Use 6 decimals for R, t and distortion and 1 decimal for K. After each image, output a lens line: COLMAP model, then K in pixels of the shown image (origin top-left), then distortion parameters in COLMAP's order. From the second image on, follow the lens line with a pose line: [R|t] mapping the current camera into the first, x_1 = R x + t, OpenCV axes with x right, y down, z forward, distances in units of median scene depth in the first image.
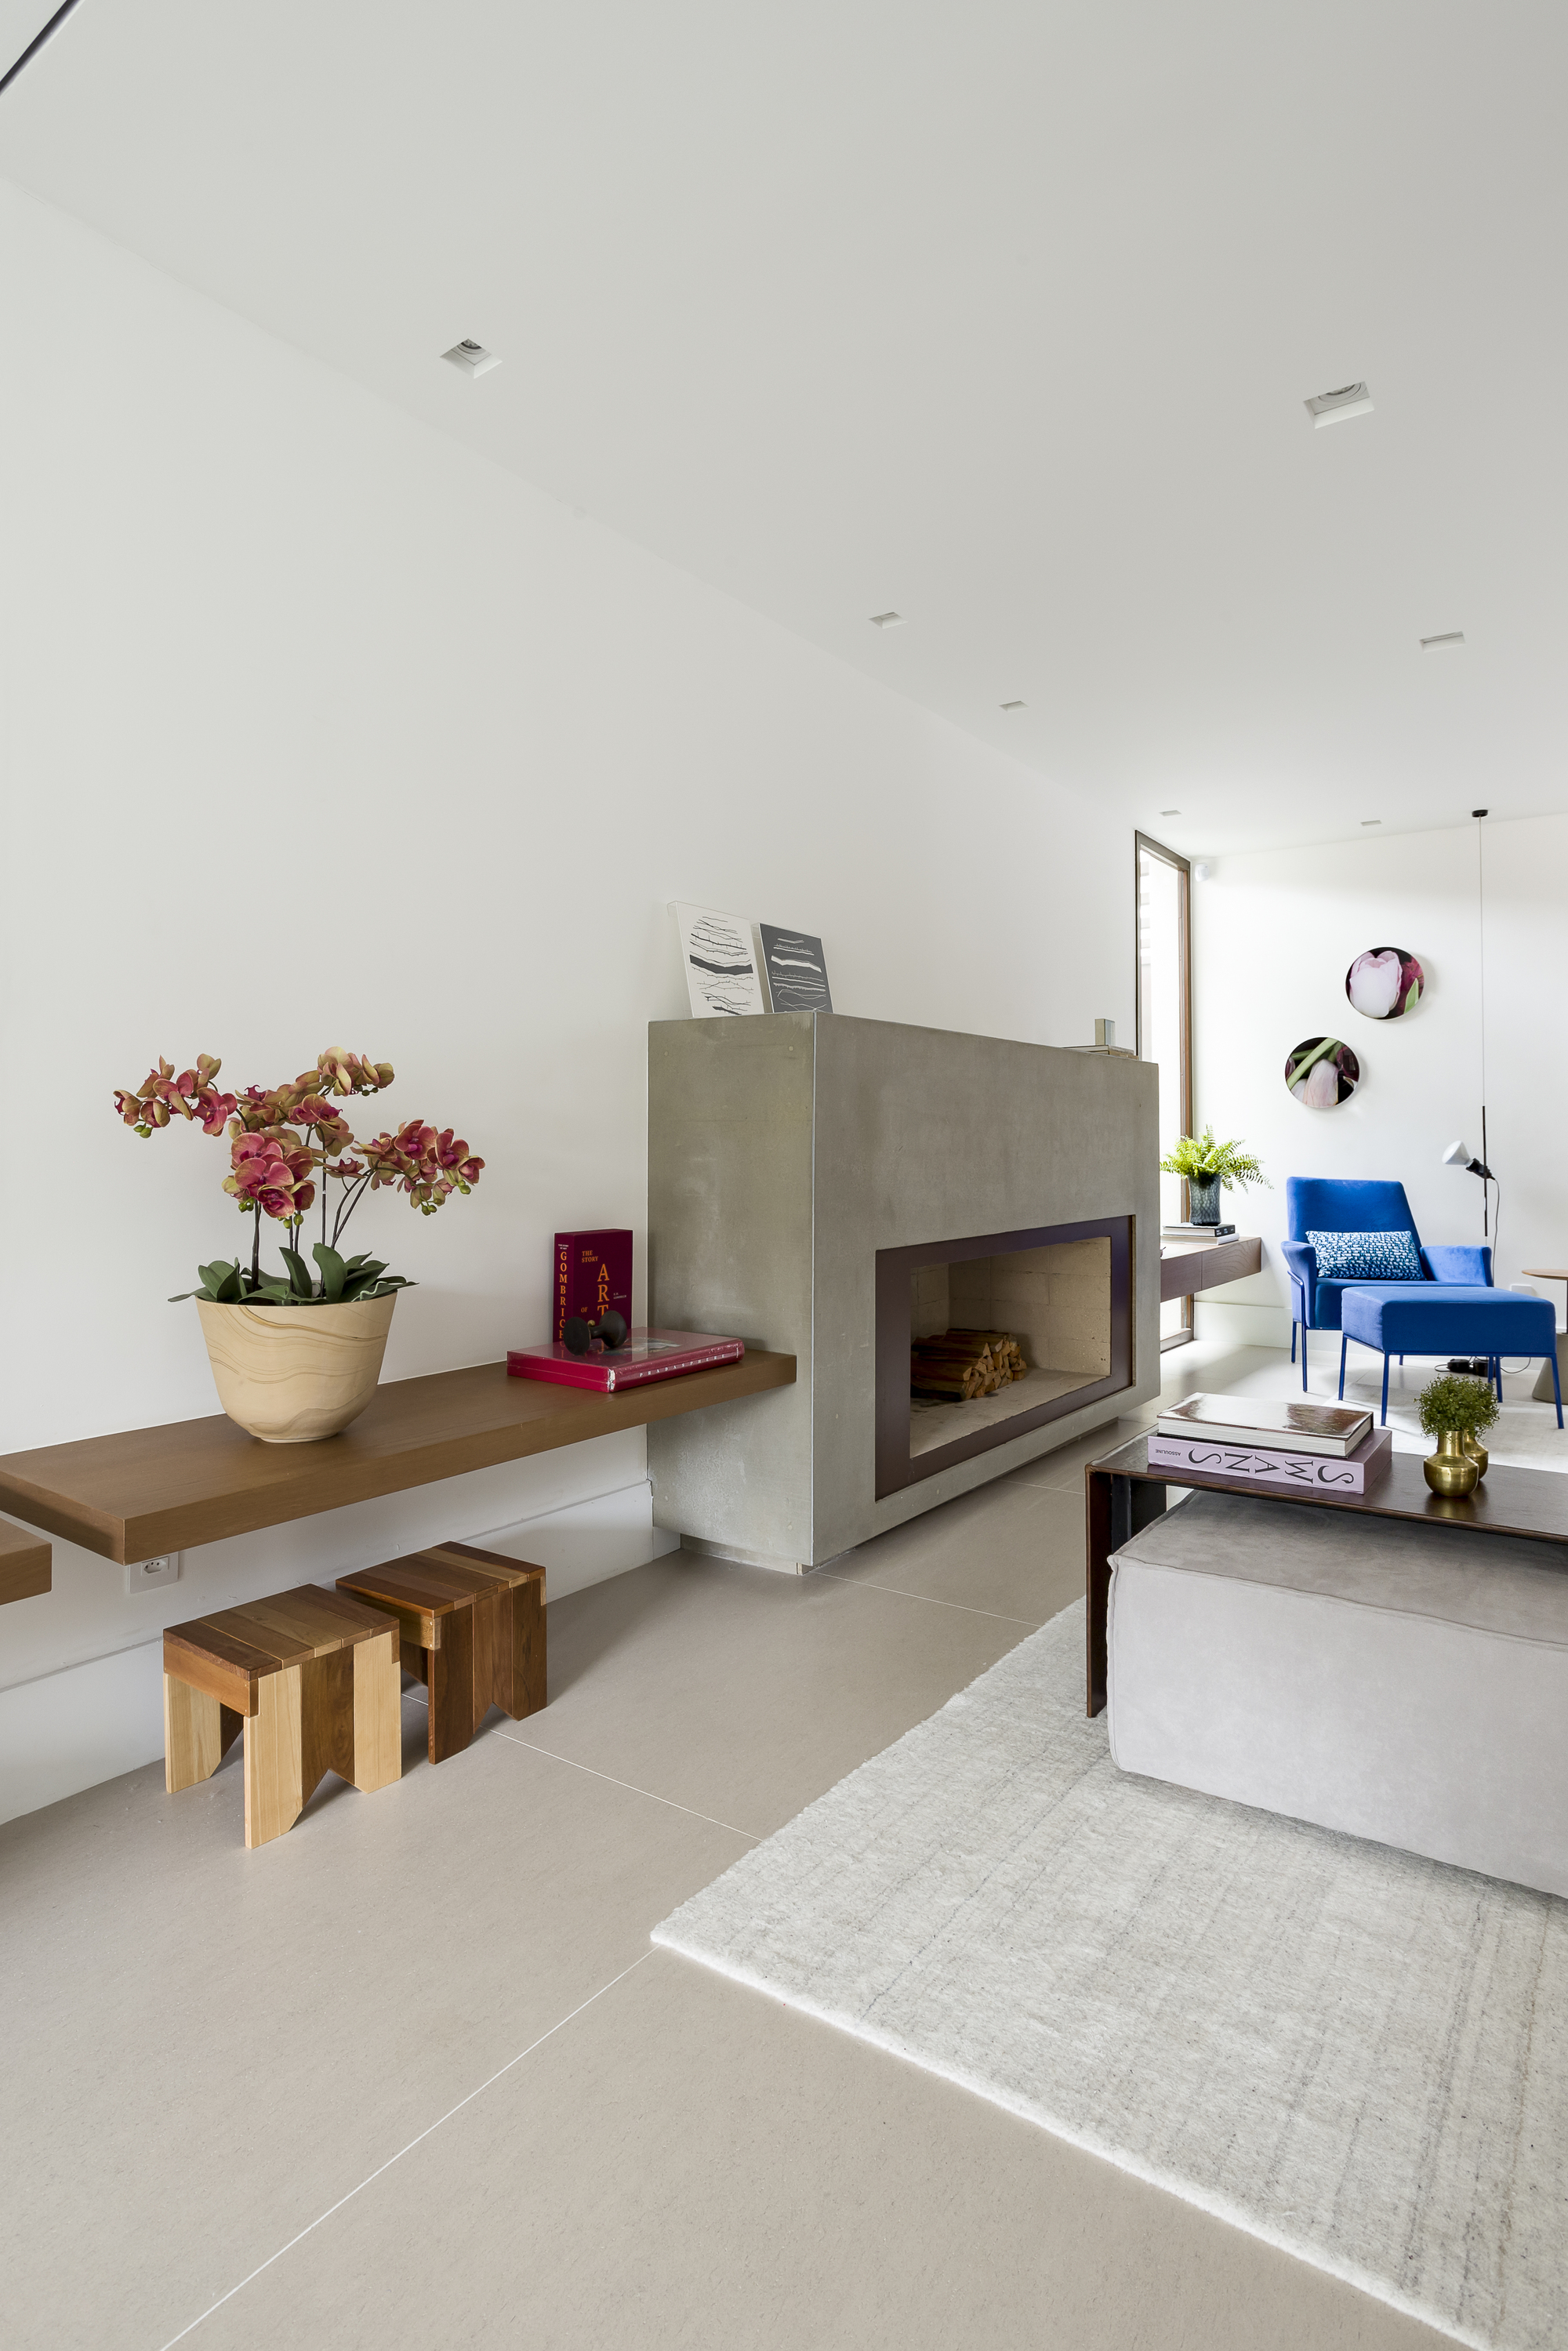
lens RADIAL K [[1245.7, 0, 792.9], [0, 1245.7, 1127.0], [0, 0, 1]] dist [-0.035405, 0.000364]
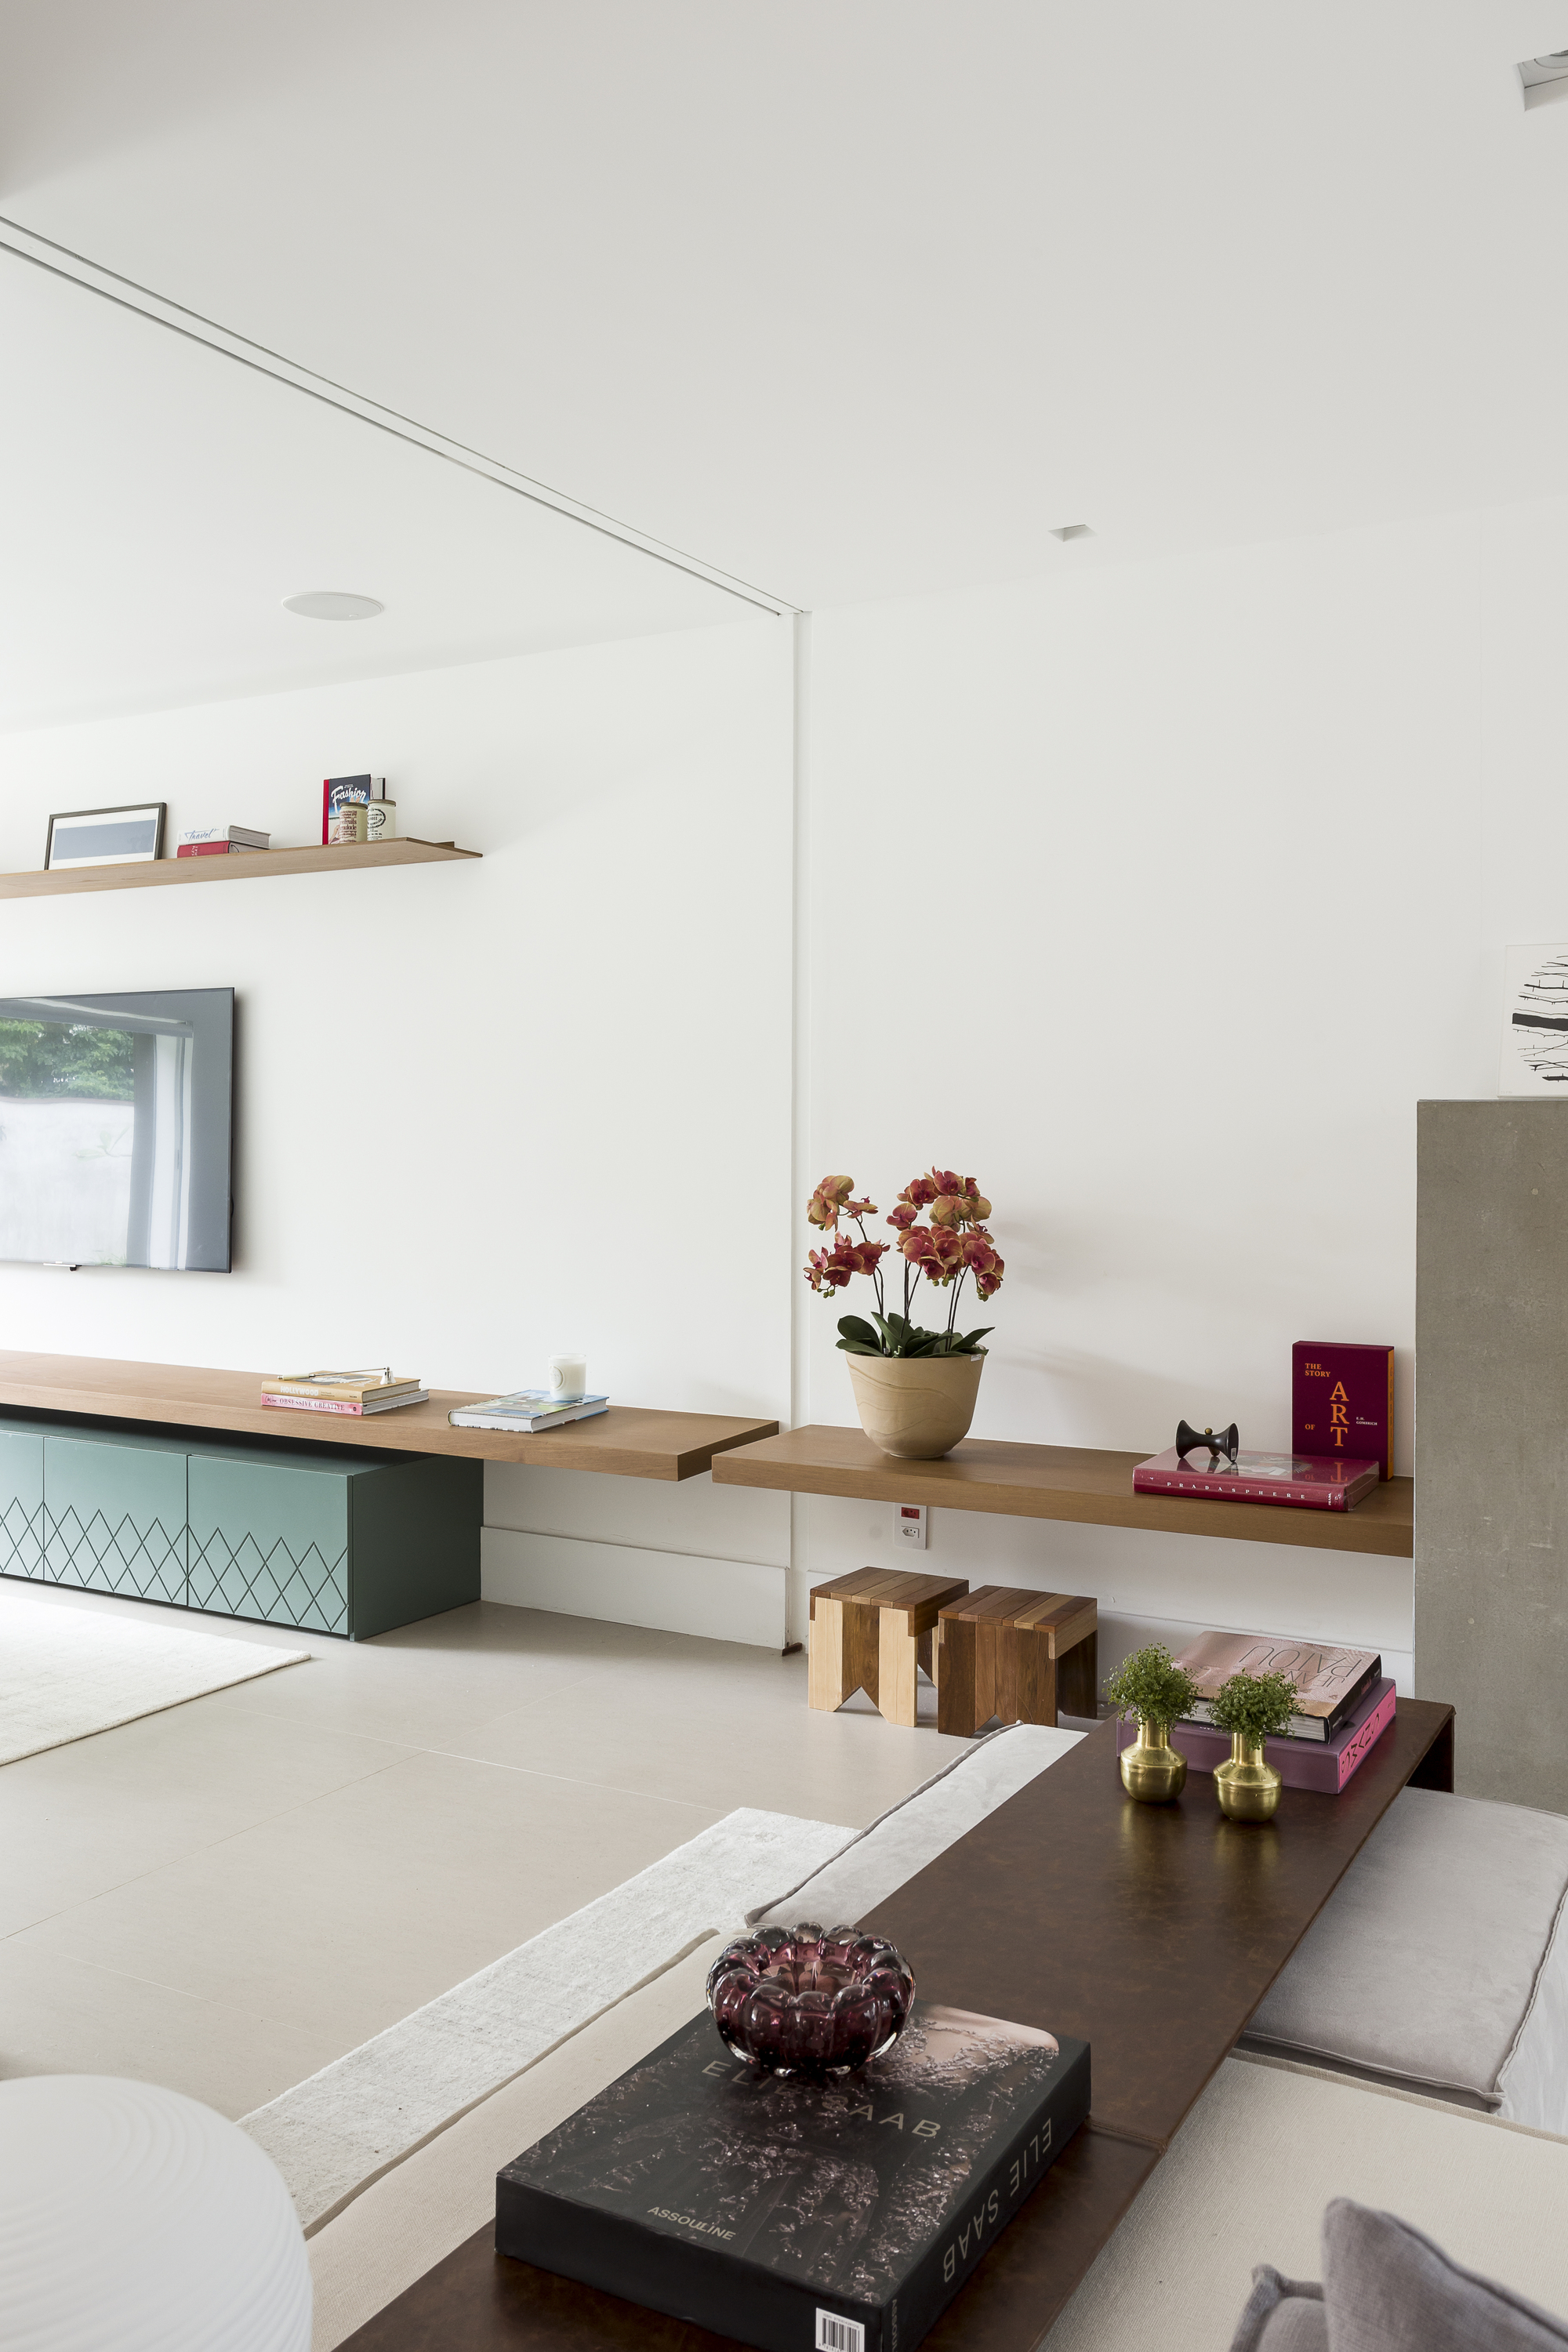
lens RADIAL K [[1899.7, 0, 781.1], [0, 1899.7, 1137.3], [0, 0, 1]] dist [-0.004680, 0.001336]
pose [[0.106682, 0.008932, -0.994253, 0.706142], [0.010081, 0.999899, 0.010064, -0.051113], [0.994242, -0.011096, 0.106581, 0.274143]]
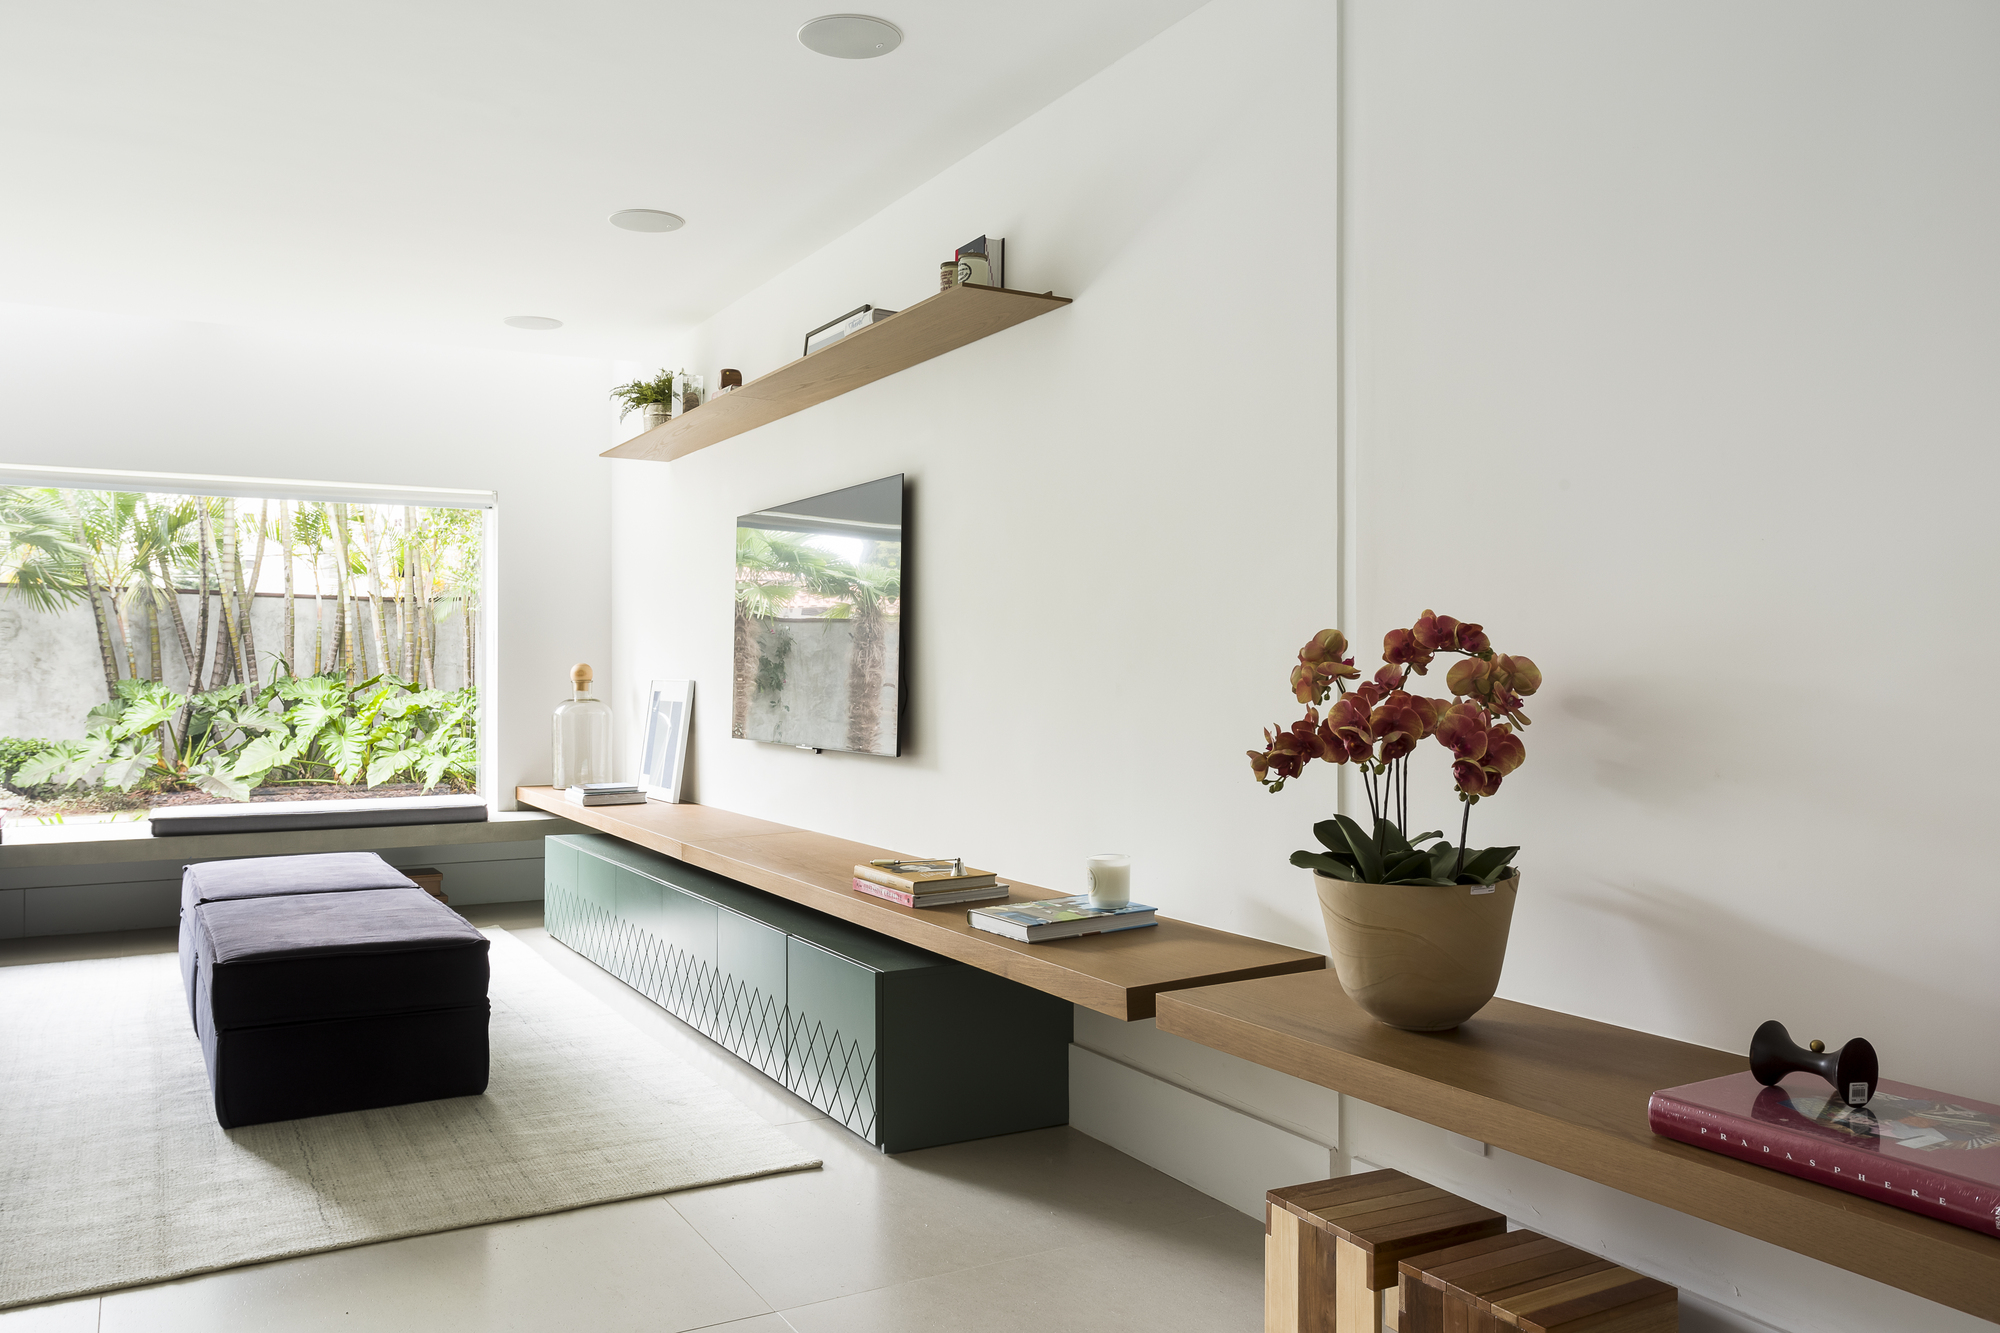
lens RADIAL K [[1518.5, 0, 1035.2], [0, 1518.5, 665.5], [0, 0, 1]] dist [0.006725, 0.004713]
pose [[-0.414756, -0.000693, -0.909932, 0.335477], [0.014650, 0.999865, -0.007439, -0.008318], [0.909815, -0.016416, -0.414690, 0.524922]]
